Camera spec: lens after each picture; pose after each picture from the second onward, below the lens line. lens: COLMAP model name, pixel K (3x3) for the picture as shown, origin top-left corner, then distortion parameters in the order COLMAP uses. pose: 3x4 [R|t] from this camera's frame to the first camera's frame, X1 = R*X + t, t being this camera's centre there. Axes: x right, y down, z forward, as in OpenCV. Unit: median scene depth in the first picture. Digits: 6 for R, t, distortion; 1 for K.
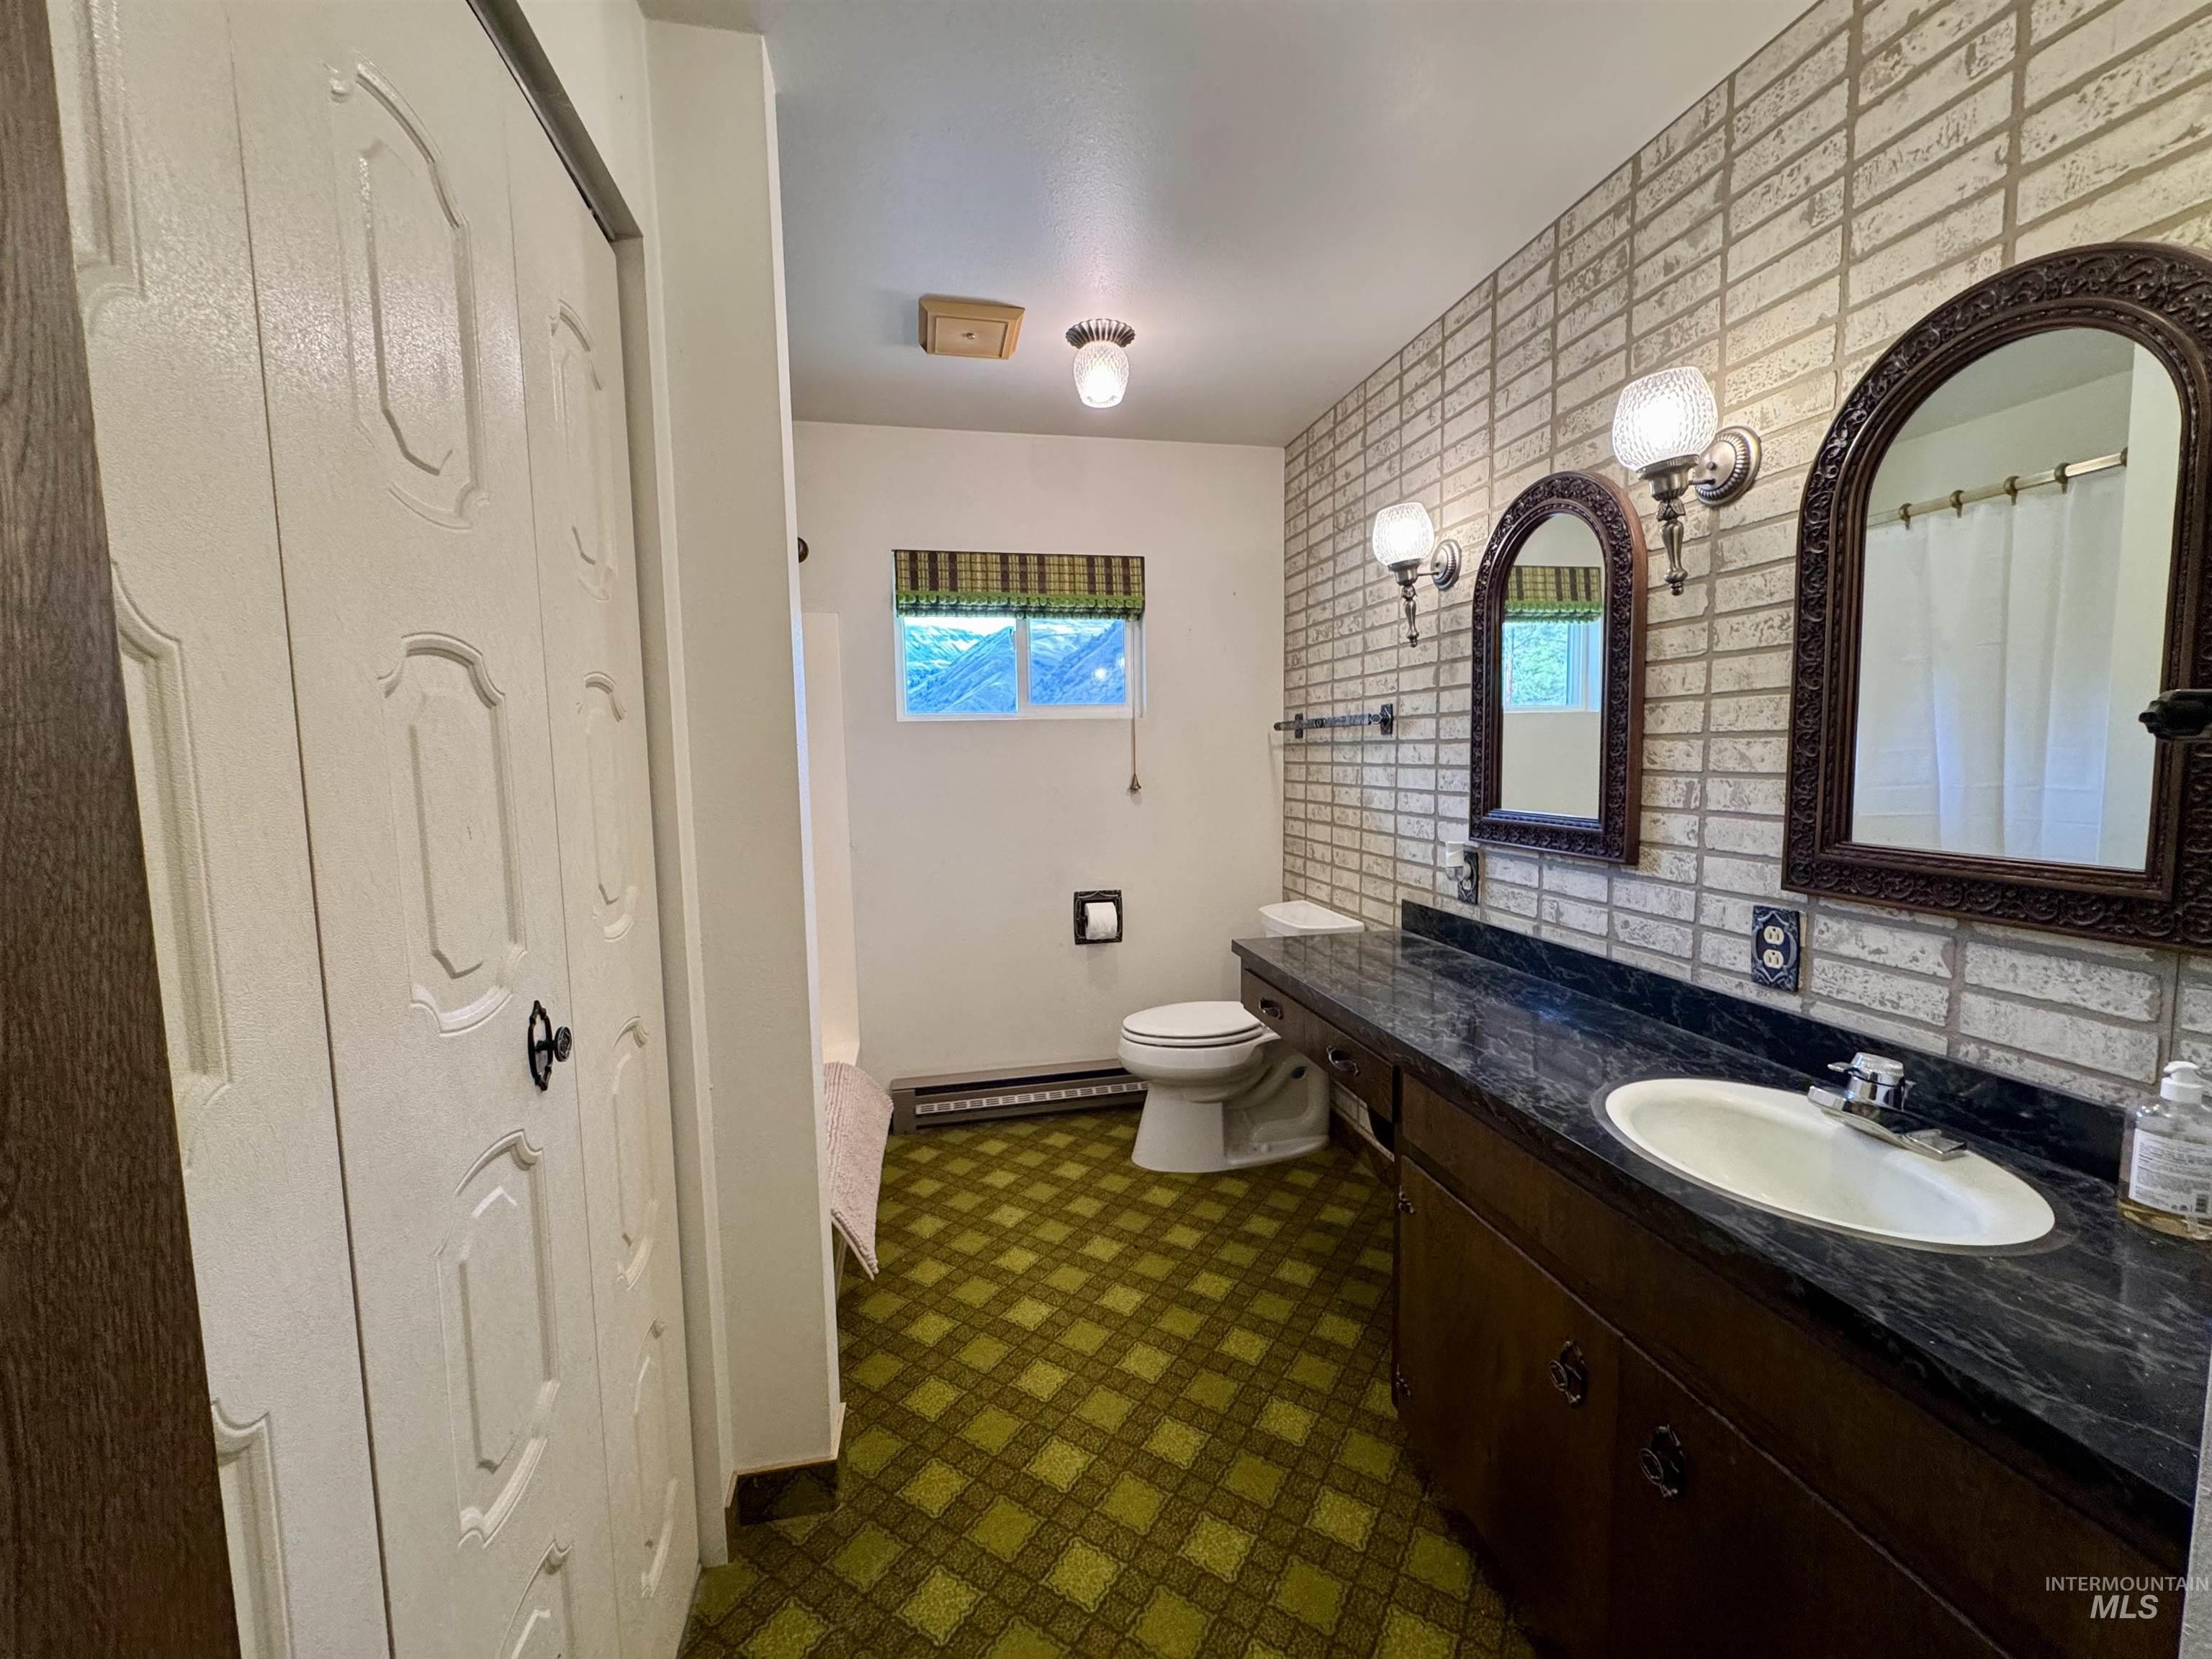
lens RADIAL K [[882.2, 0, 1096.8], [0, 882.2, 826.3], [0, 0, 1]] dist [-0.002008, -0.000046]
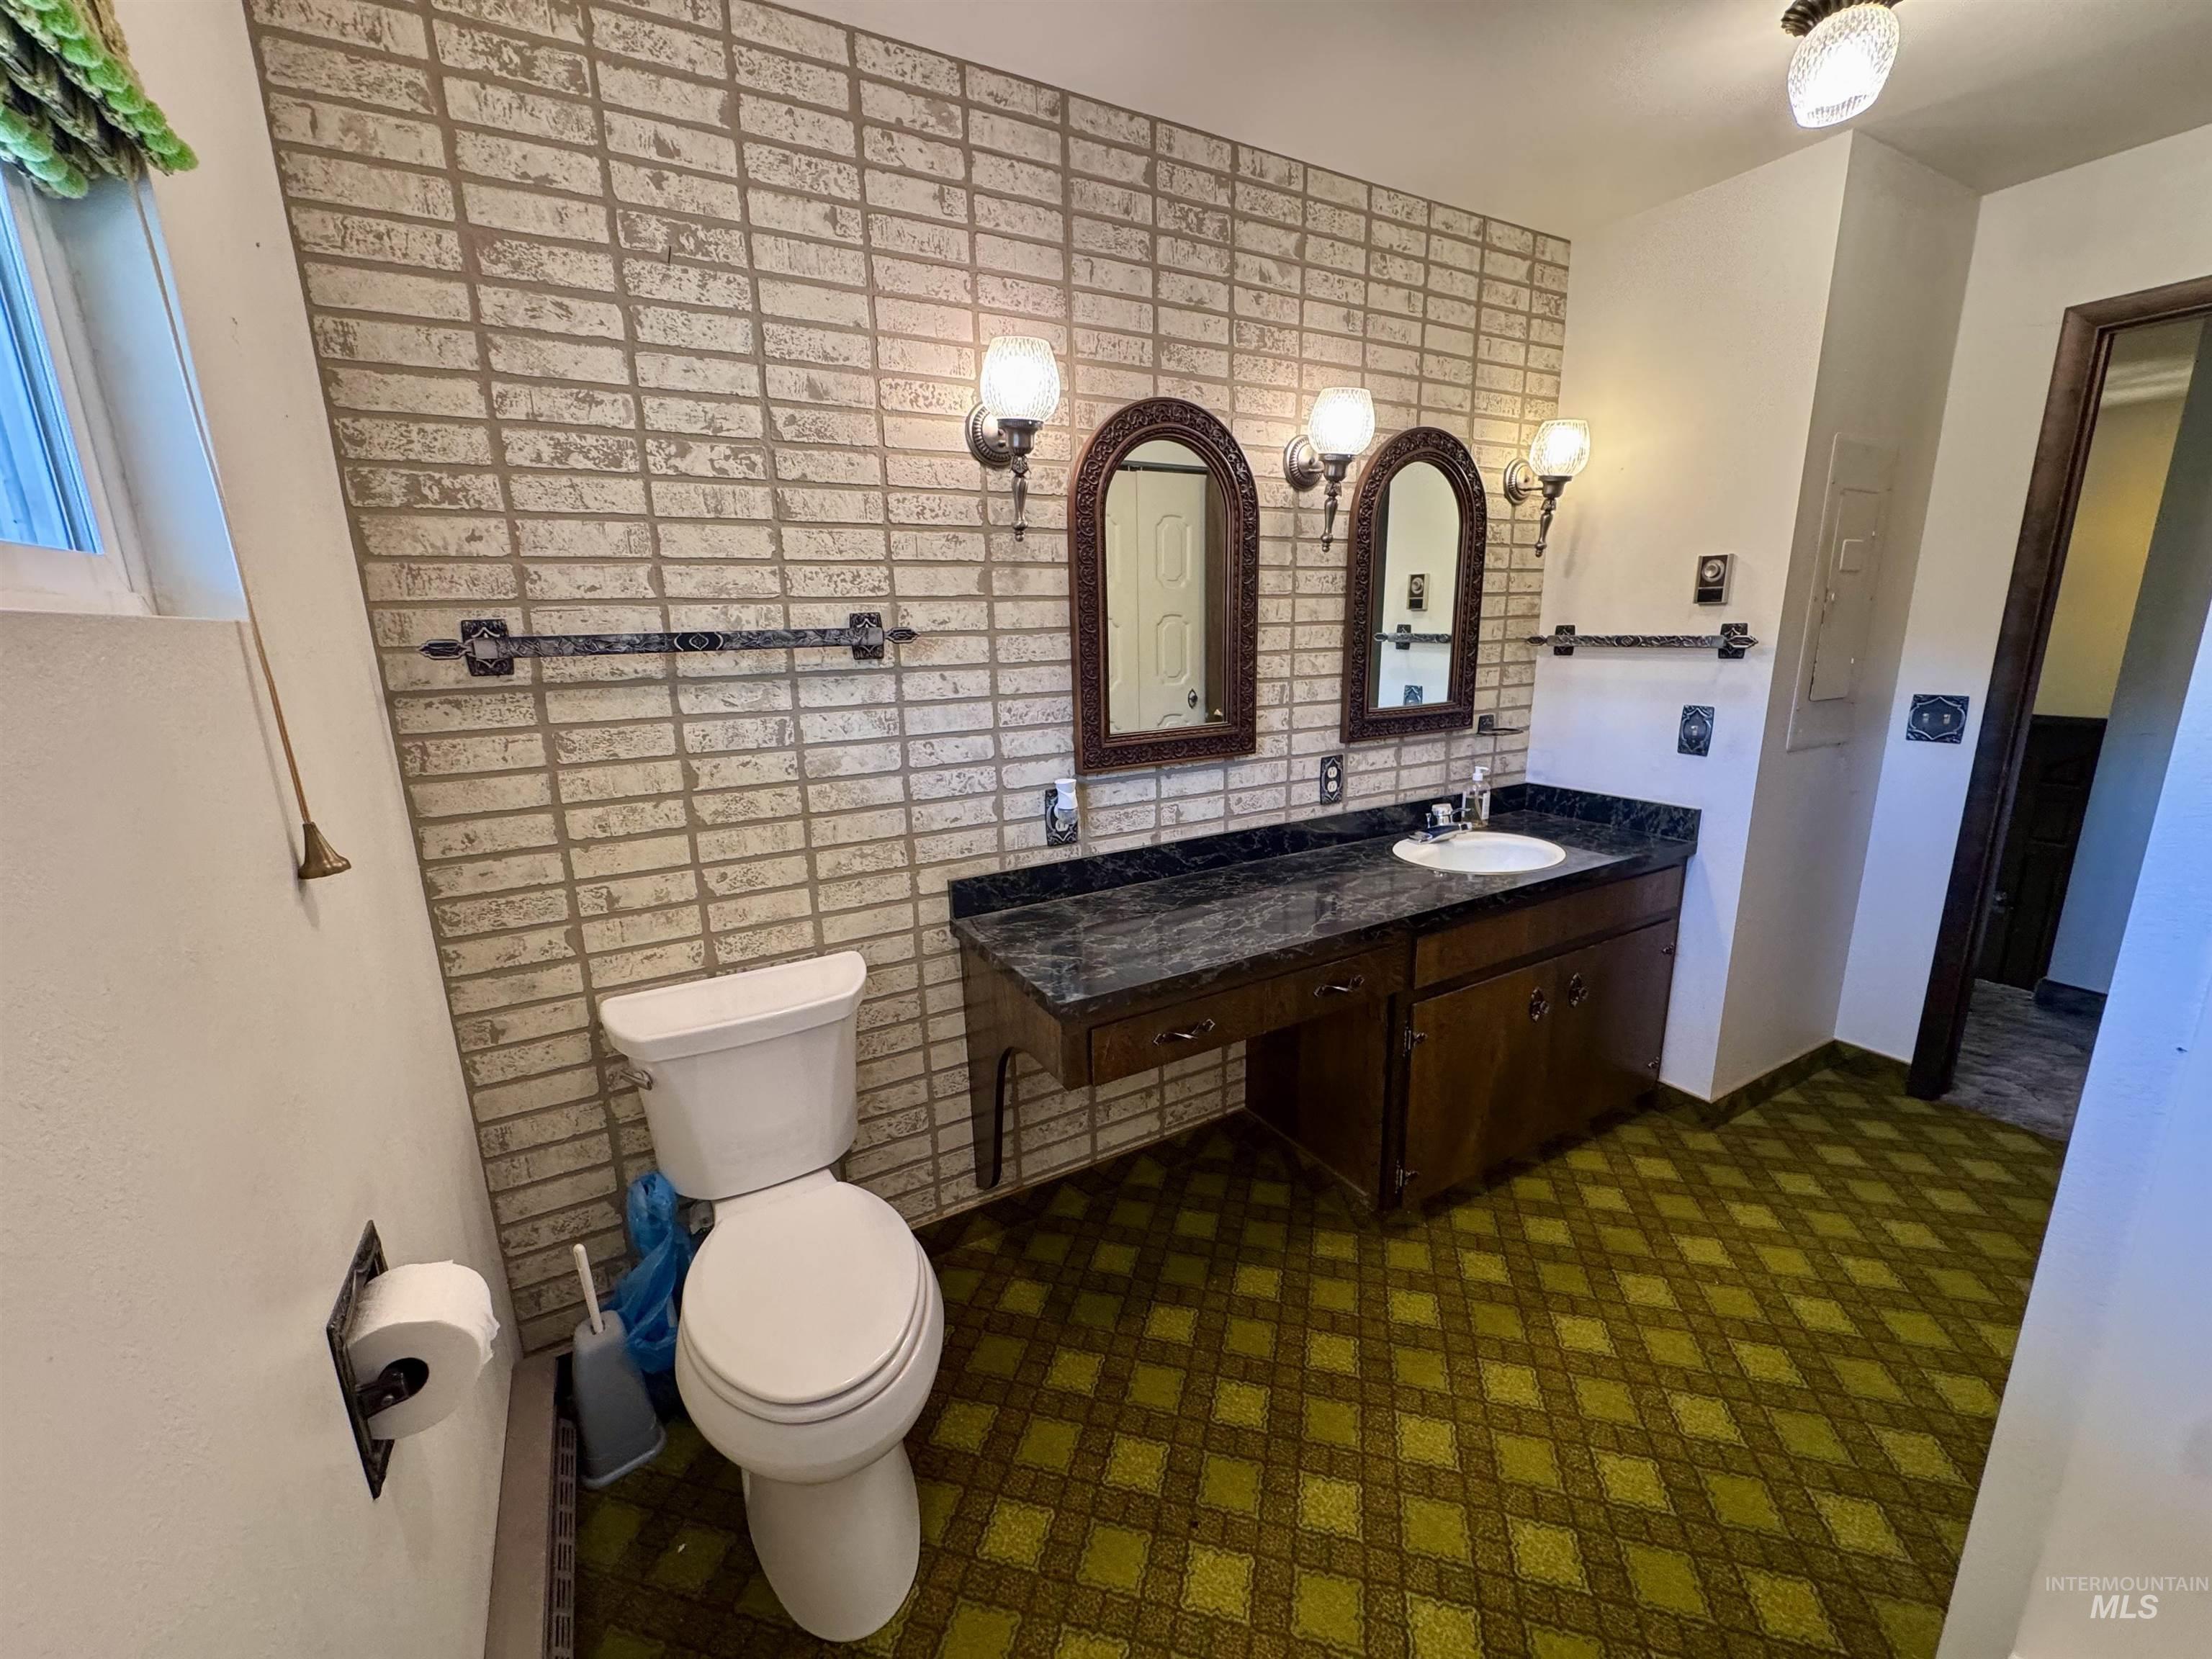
lens RADIAL K [[882.2, 0, 1092.0], [0, 882.2, 837.4], [0, 0, 1]] dist [-0.002008, -0.000046]
pose [[-0.309179, -0.192093, 0.931402, -0.535319], [0.115391, 0.964574, 0.237238, -0.164701], [-0.943977, 0.180824, -0.276060, 1.527709]]
